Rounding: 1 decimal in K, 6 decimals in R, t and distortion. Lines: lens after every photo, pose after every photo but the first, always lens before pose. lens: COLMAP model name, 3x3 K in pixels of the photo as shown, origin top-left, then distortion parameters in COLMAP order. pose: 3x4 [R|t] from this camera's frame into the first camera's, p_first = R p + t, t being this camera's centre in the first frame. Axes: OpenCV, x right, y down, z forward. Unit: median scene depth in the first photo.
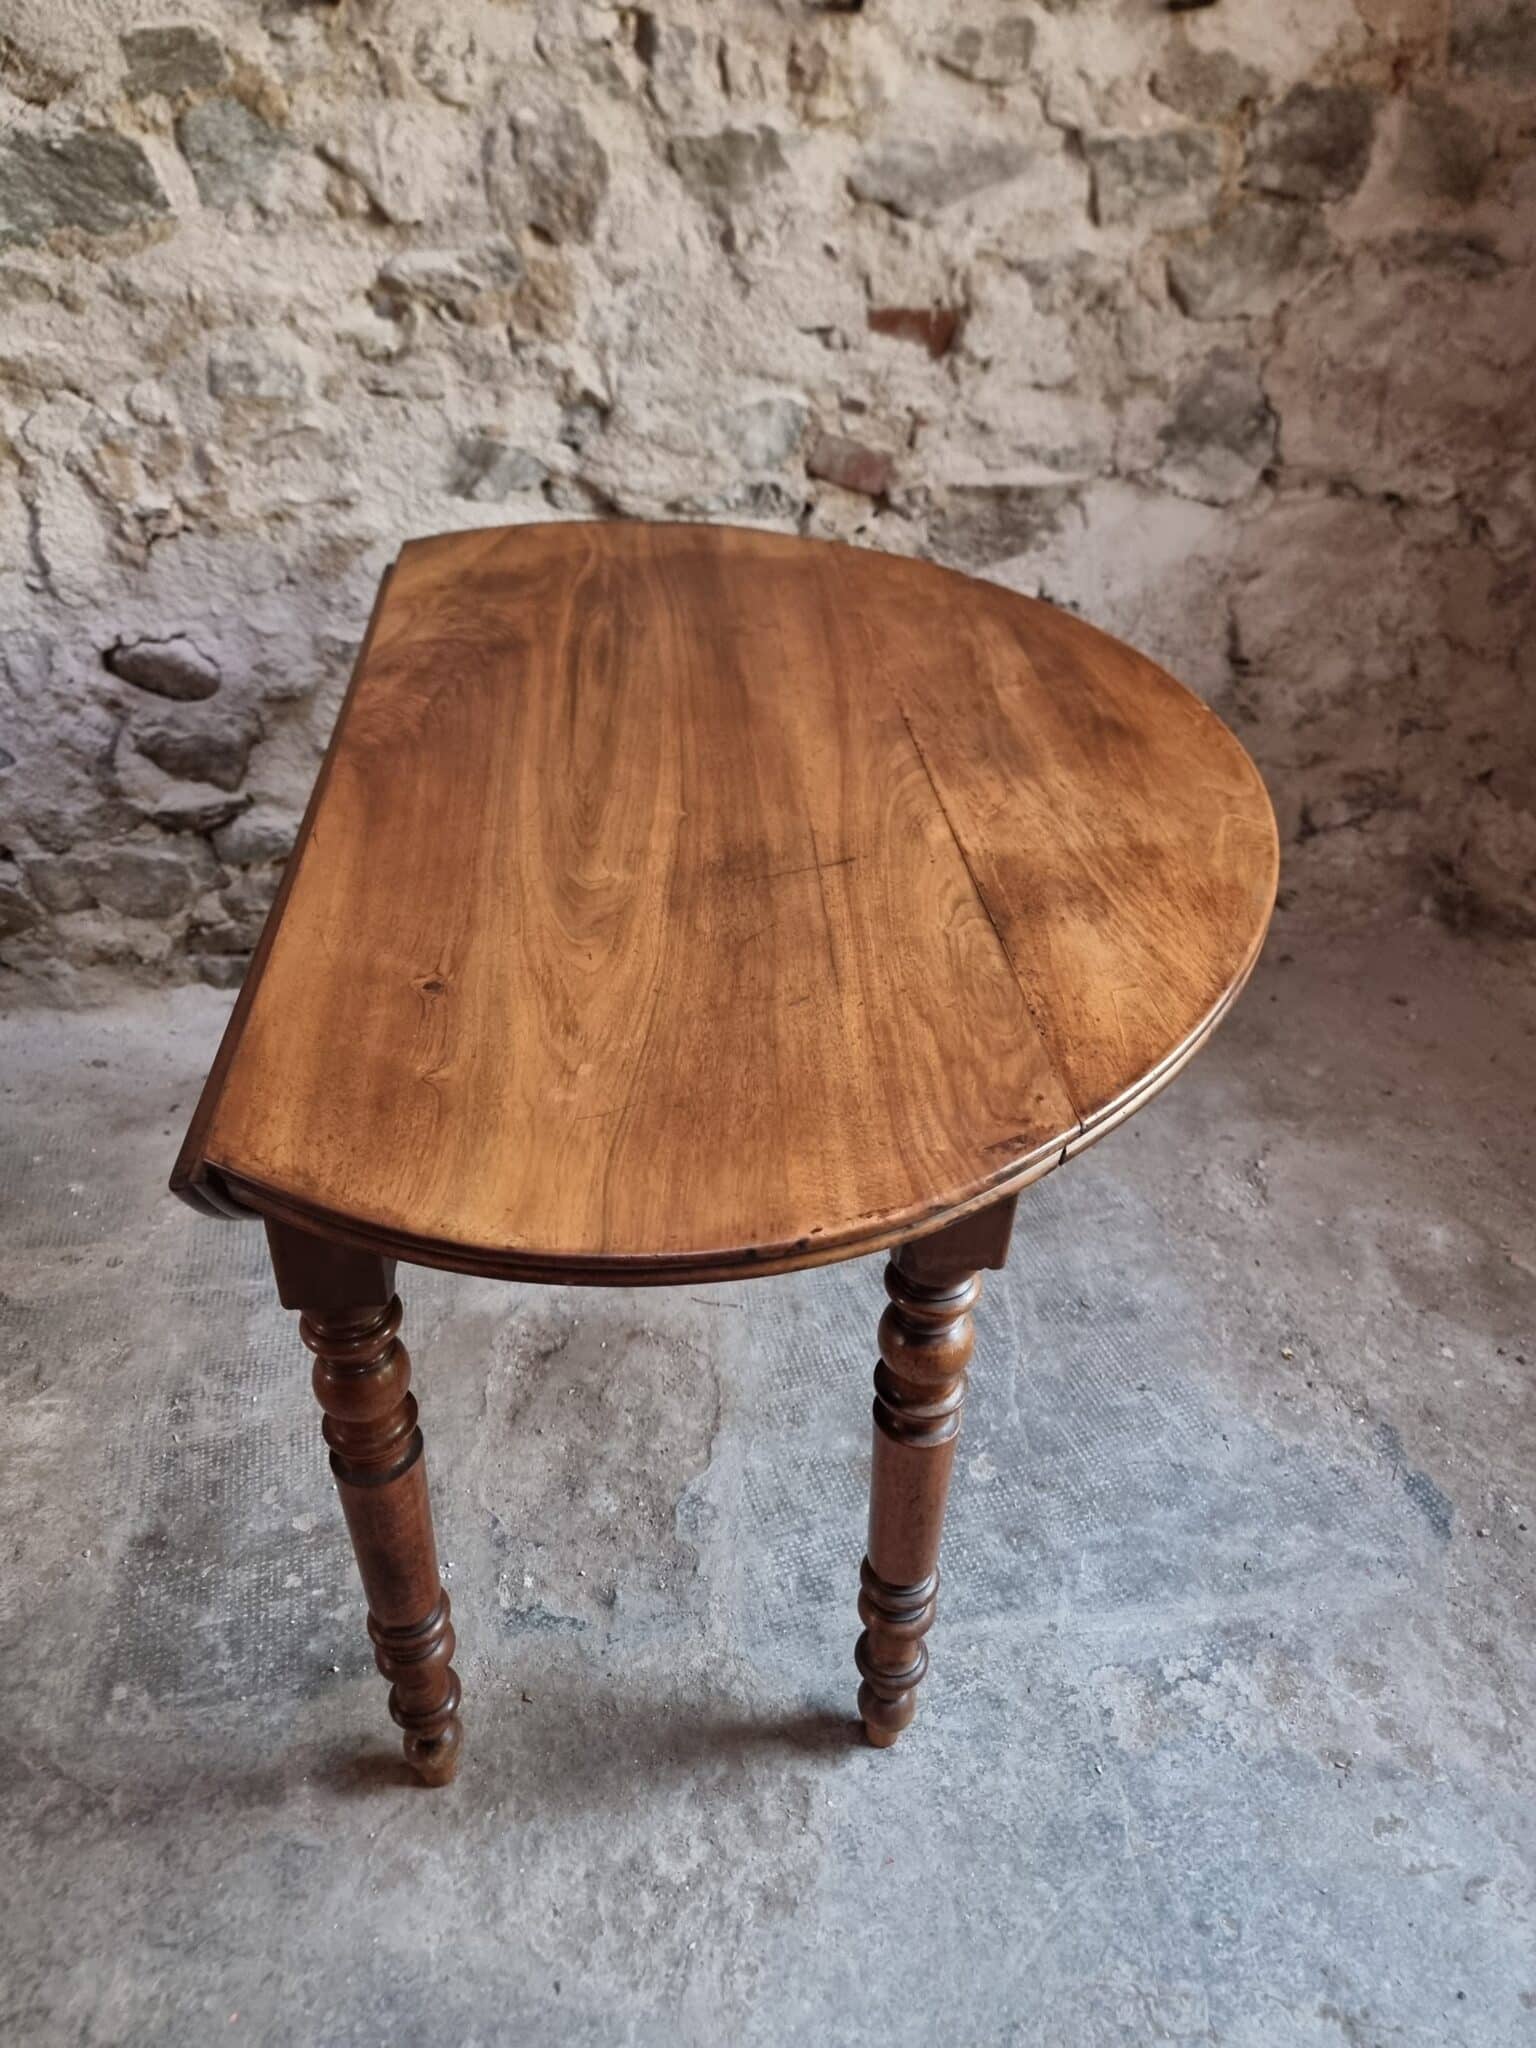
lens RADIAL K [[1457.4, 0, 757.0], [0, 1457.4, 1030.8], [0, 0, 1]] dist [0.041861, -0.044139]
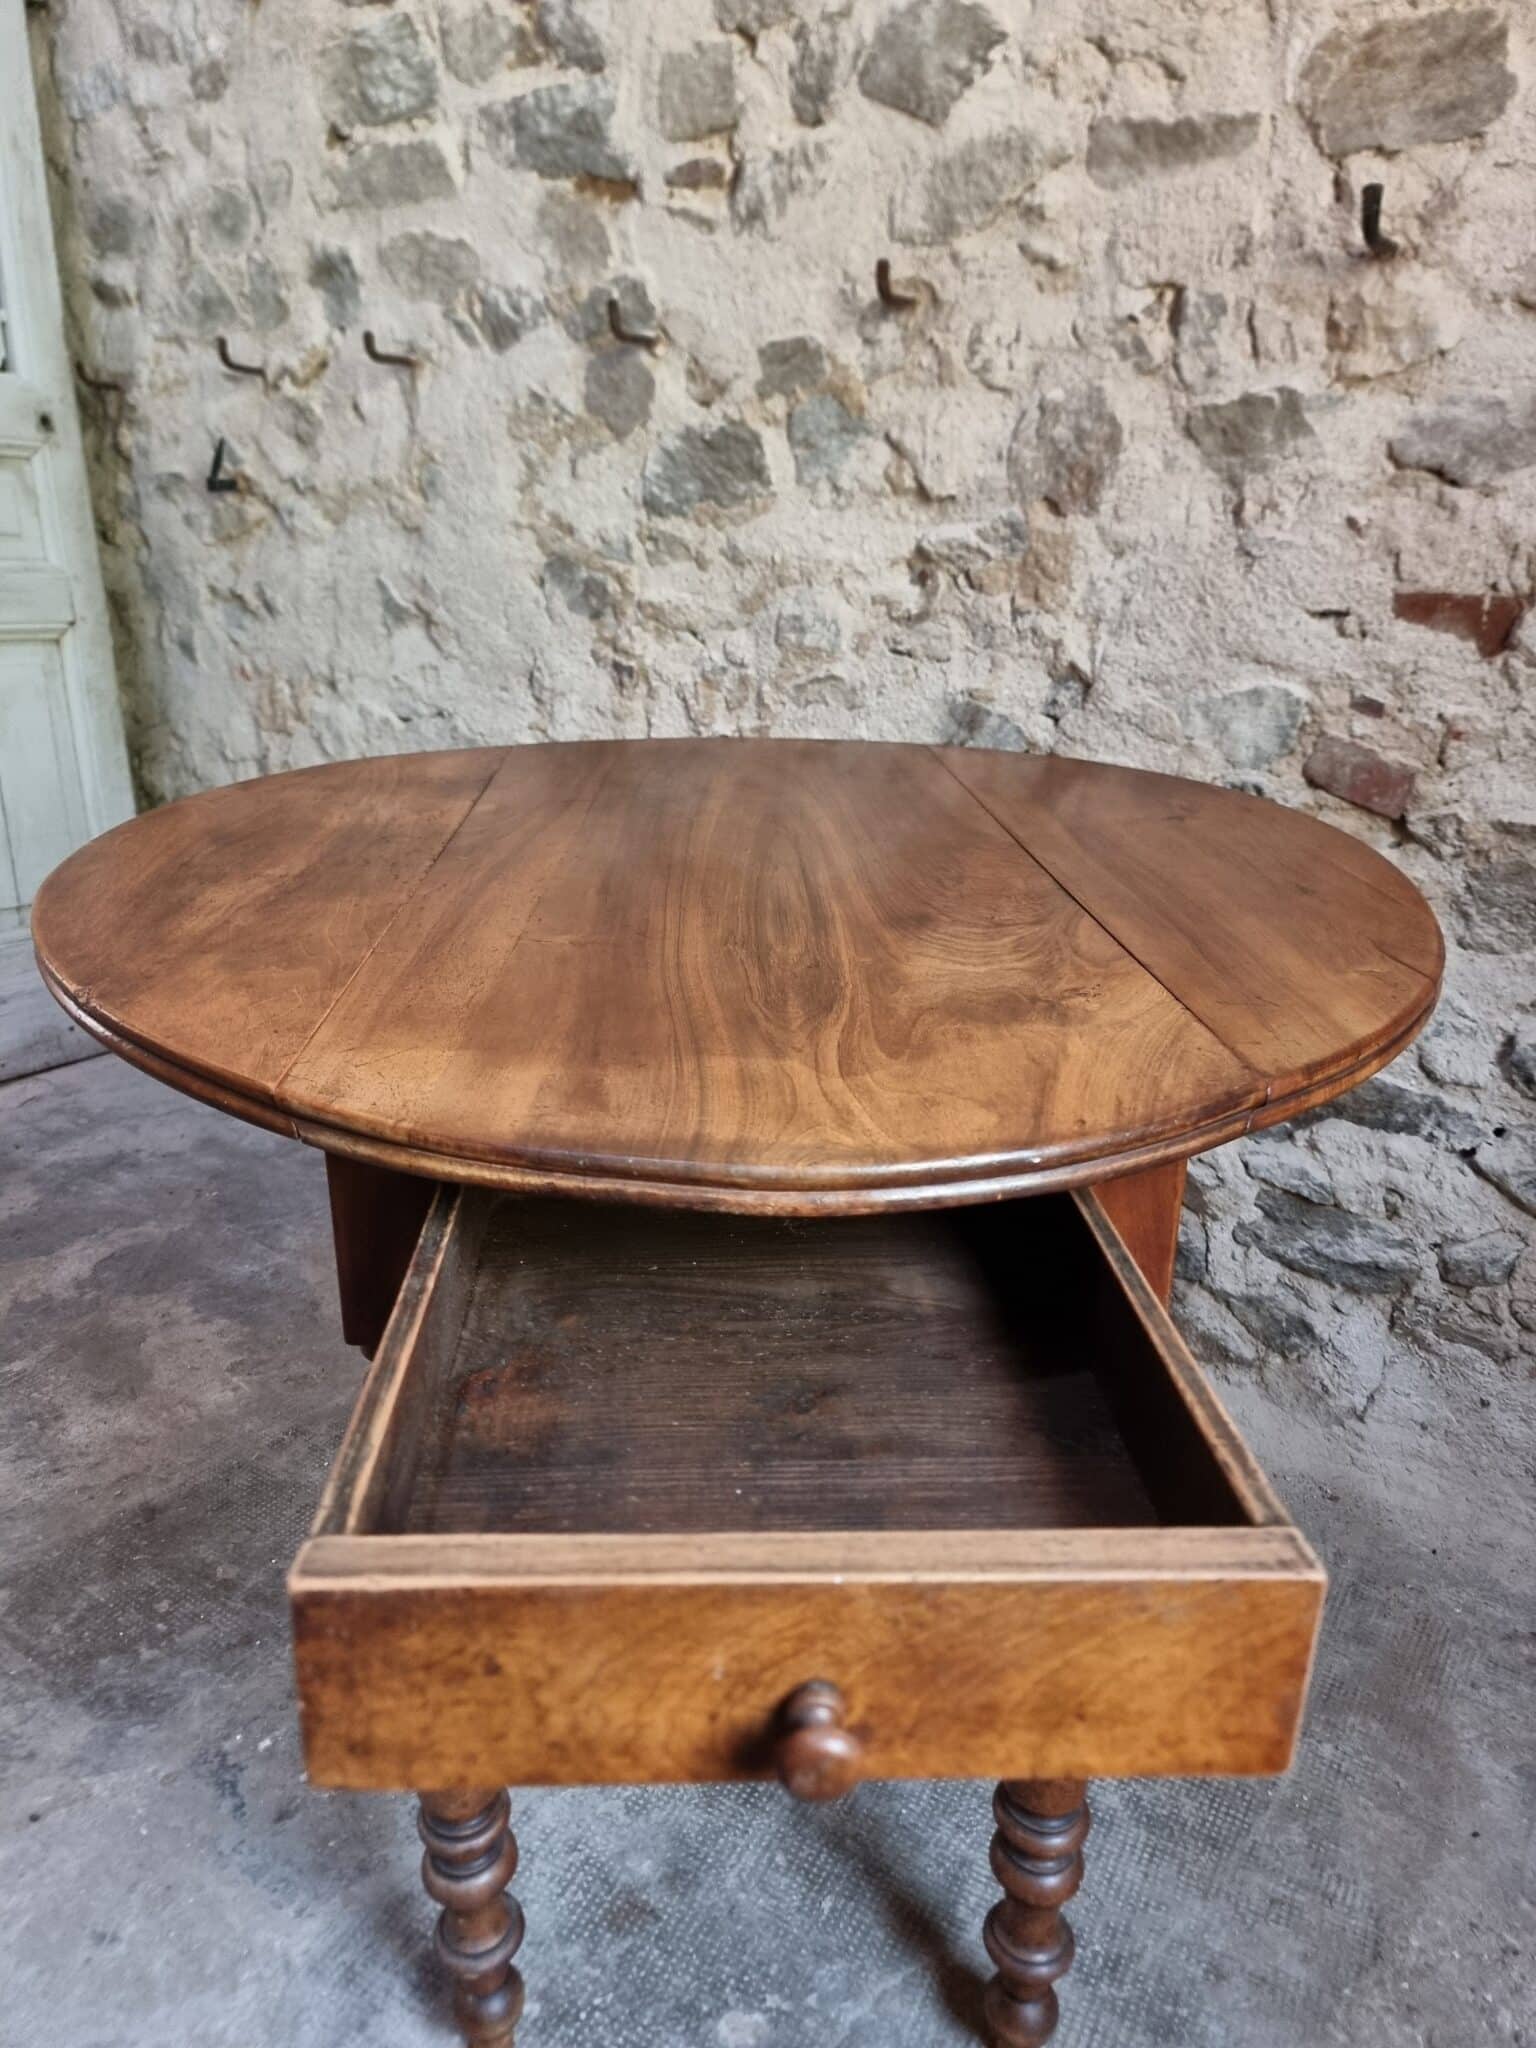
lens RADIAL K [[1434.7, 0, 754.0], [0, 1434.7, 1029.7], [0, 0, 1]] dist [0.043496, -0.040221]
pose [[0.672468, 0.237086, -0.701125, 0.466755], [-0.425235, 0.899109, -0.103820, -0.044707], [0.605773, 0.367959, 0.705440, 0.324890]]
